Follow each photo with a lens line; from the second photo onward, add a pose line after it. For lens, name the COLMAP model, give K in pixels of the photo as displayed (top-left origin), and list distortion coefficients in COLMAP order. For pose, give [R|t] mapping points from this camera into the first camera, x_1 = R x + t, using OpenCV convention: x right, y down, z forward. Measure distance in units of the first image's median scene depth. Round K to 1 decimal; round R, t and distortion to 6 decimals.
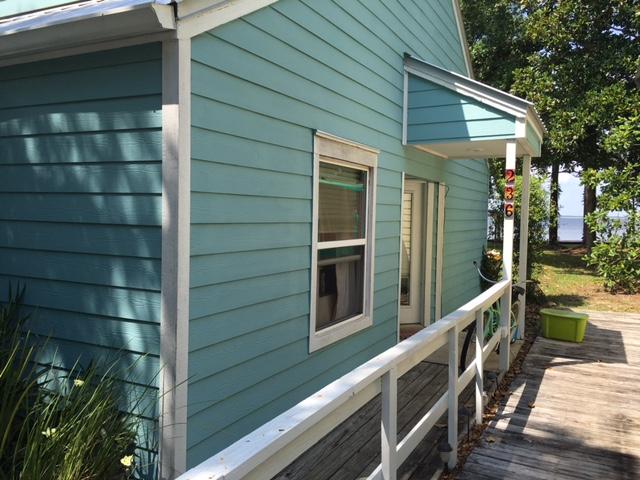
lens RADIAL K [[540.3, 0, 325.5], [0, 540.3, 240.0], [0, 0, 1]] dist [0.059599, -0.084203]
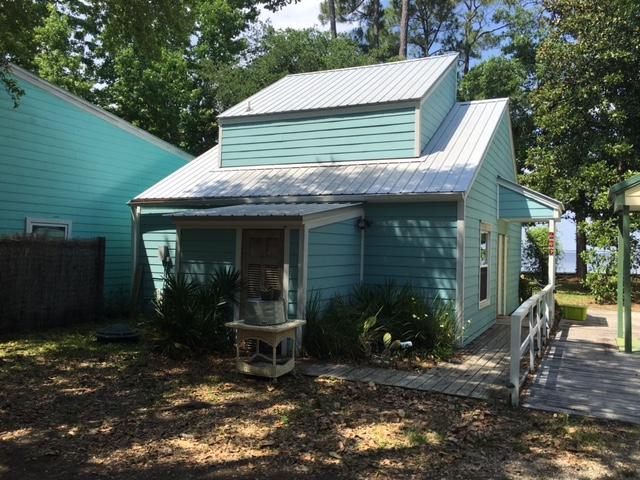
lens RADIAL K [[540.3, 0, 314.4], [0, 540.3, 240.8], [0, 0, 1]] dist [0.059599, -0.084203]
pose [[0.999965, 0.007849, 0.002799, -0.577885], [-0.007675, 0.998321, -0.057409, 0.031060], [-0.003245, 0.057386, 0.998347, -1.094156]]
